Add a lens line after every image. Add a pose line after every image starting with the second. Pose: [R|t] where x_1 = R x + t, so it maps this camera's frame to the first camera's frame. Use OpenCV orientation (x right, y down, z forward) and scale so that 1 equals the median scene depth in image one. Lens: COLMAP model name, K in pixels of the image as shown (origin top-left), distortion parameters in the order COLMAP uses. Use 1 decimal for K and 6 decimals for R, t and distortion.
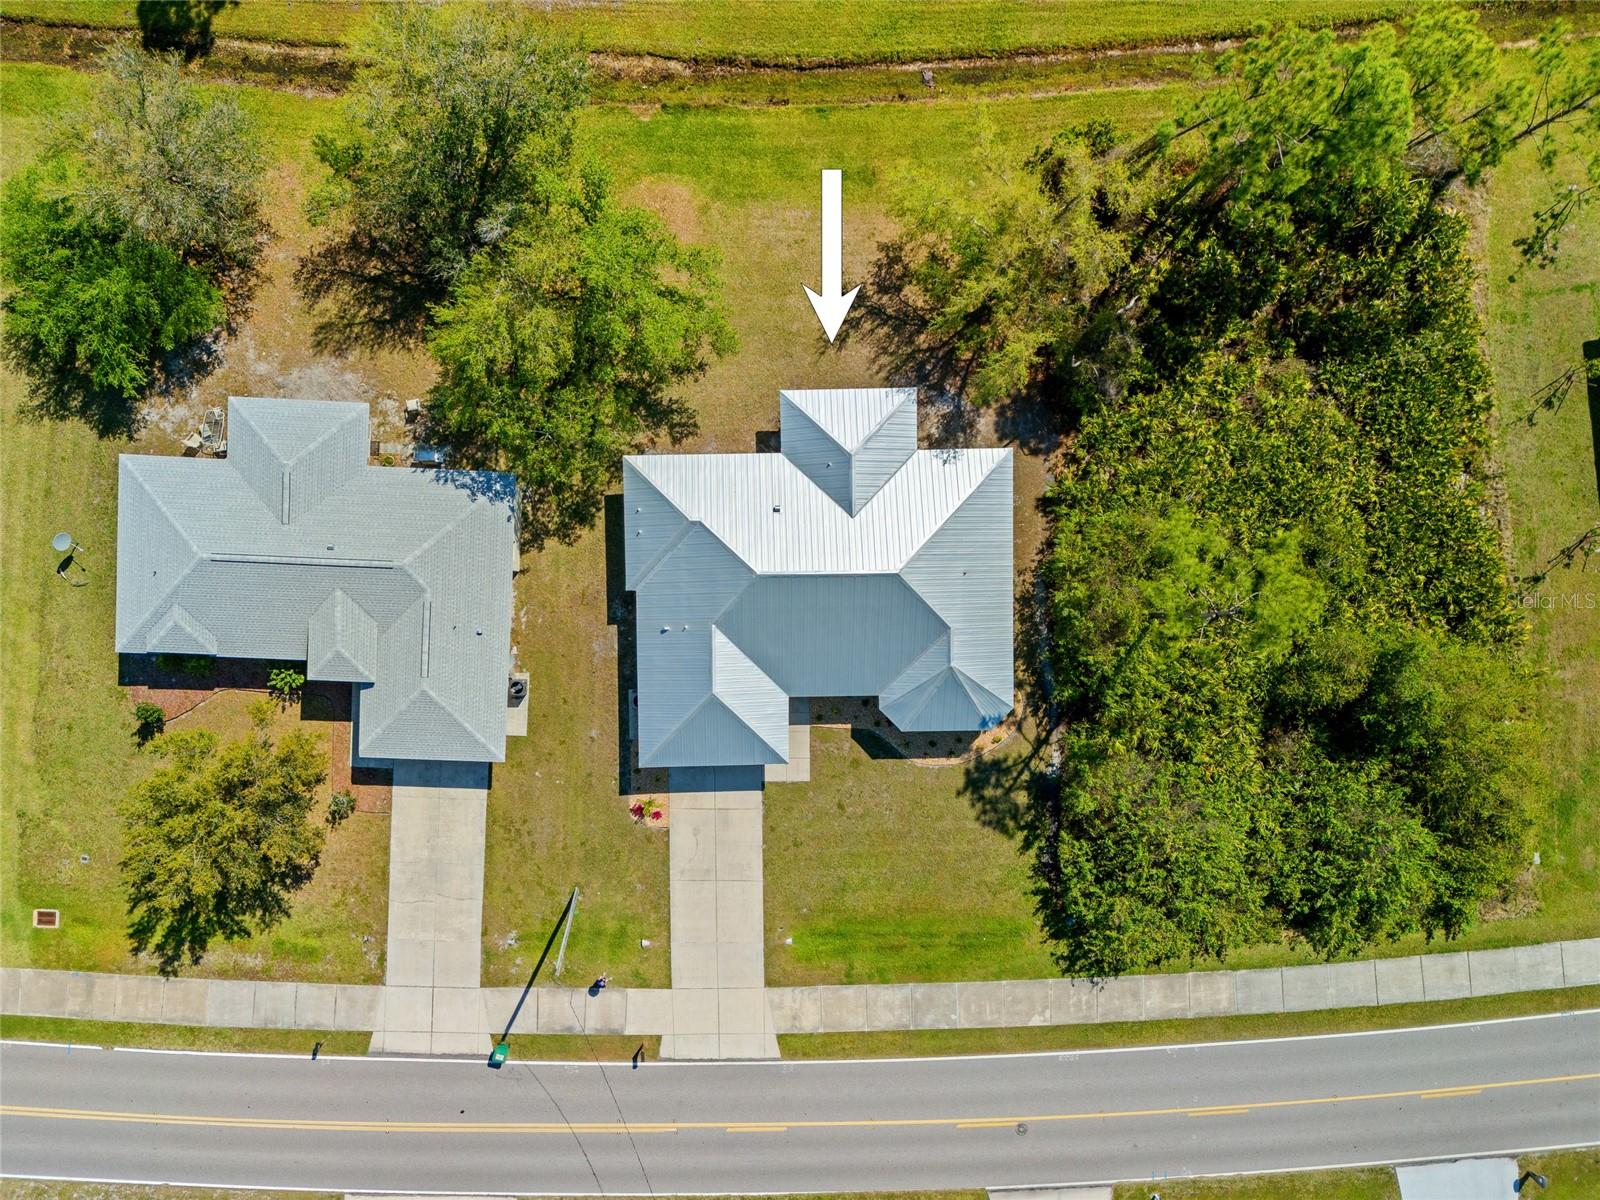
lens RADIAL K [[1139.3, 0, 735.5], [0, 1139.3, 680.7], [0, 0, 1]] dist [0.000127, -0.002082]
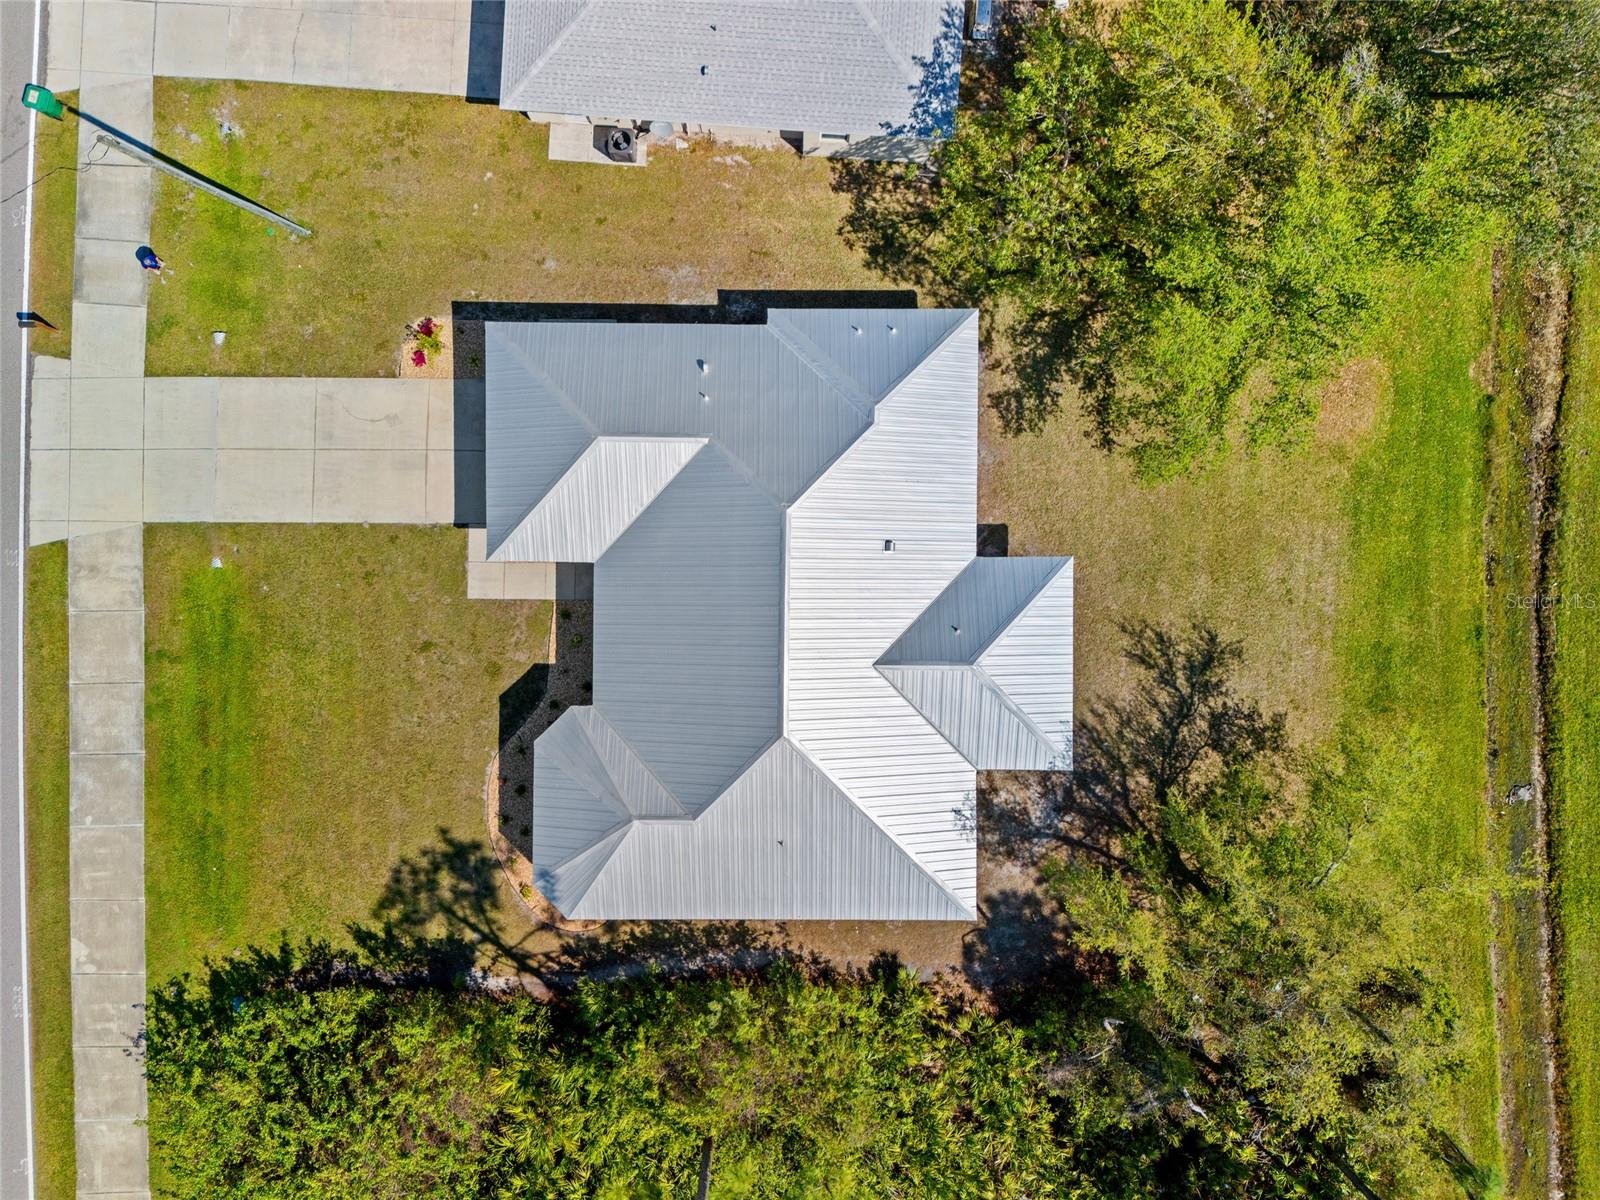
lens RADIAL K [[1147.5, 0, 800.0], [0, 1147.5, 600.0], [0, 0, 1]] dist [0.008821, -0.000190]
pose [[-0.022776, 0.999739, -0.001683, 0.065573], [-0.996825, -0.022839, -0.076278, -0.051291], [-0.076296, -0.000059, 0.997085, 0.355124]]
